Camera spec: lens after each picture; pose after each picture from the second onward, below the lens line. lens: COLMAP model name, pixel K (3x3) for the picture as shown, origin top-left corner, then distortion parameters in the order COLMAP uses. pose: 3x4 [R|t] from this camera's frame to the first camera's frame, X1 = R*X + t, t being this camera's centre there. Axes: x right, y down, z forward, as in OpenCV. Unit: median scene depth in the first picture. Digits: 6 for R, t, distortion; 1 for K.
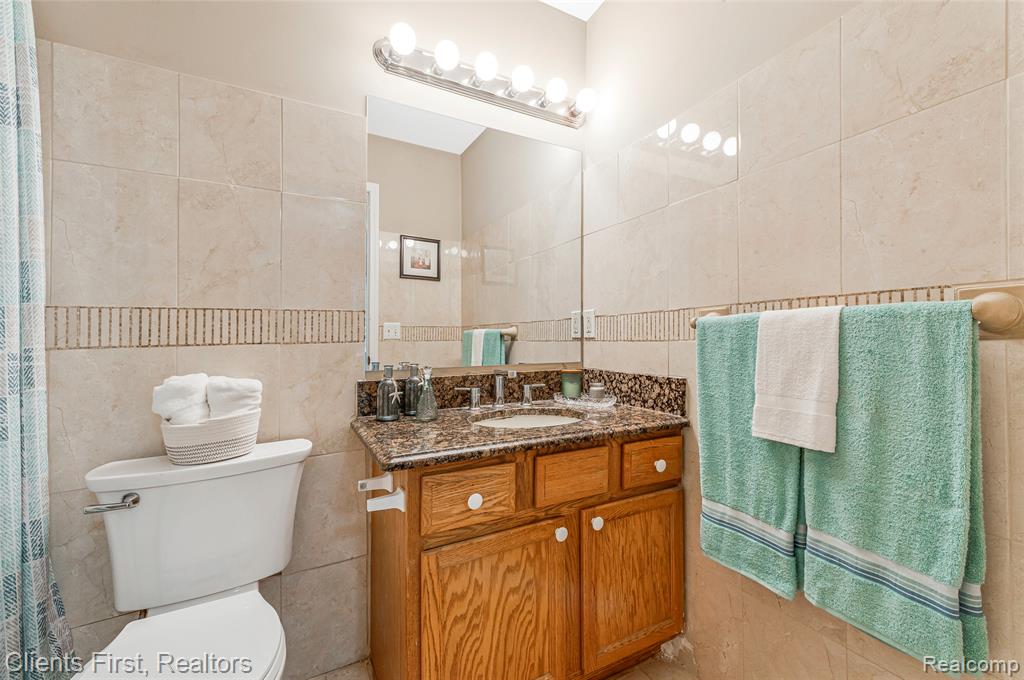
lens RADIAL K [[409.9, 0, 511.9], [0, 409.9, 337.0], [0, 0, 1]] dist [-0.001085, -0.000116]
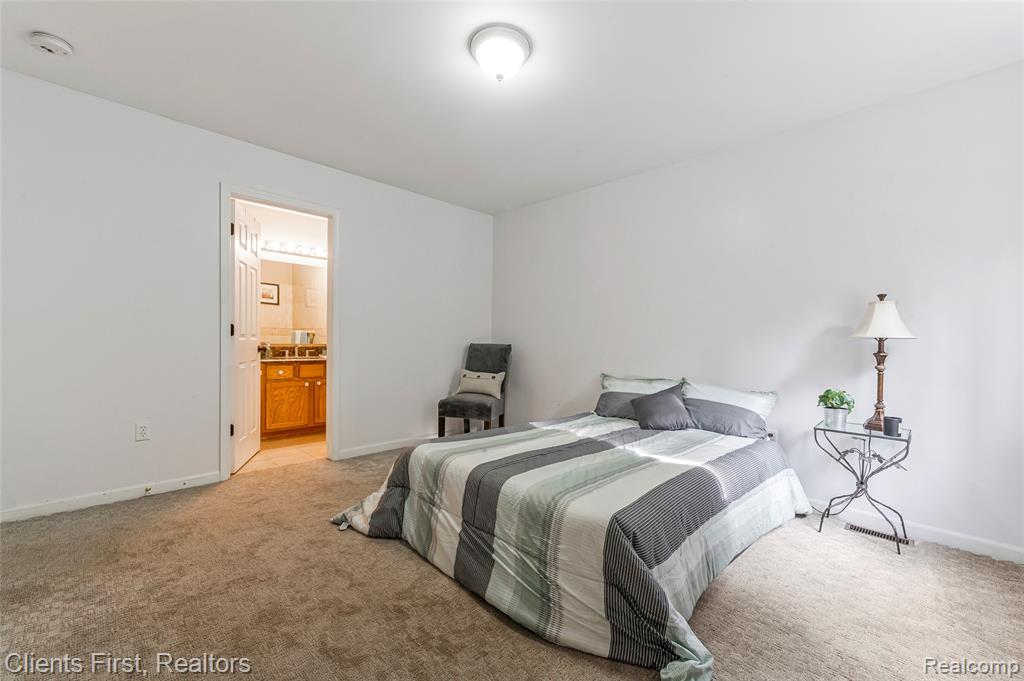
lens RADIAL K [[409.9, 0, 508.8], [0, 409.9, 341.4], [0, 0, 1]] dist [-0.001085, -0.000116]
pose [[0.952595, 0.009620, 0.304088, 0.560102], [-0.013718, 0.999842, 0.011341, -0.002063], [-0.303930, -0.014975, 0.952577, -2.430473]]
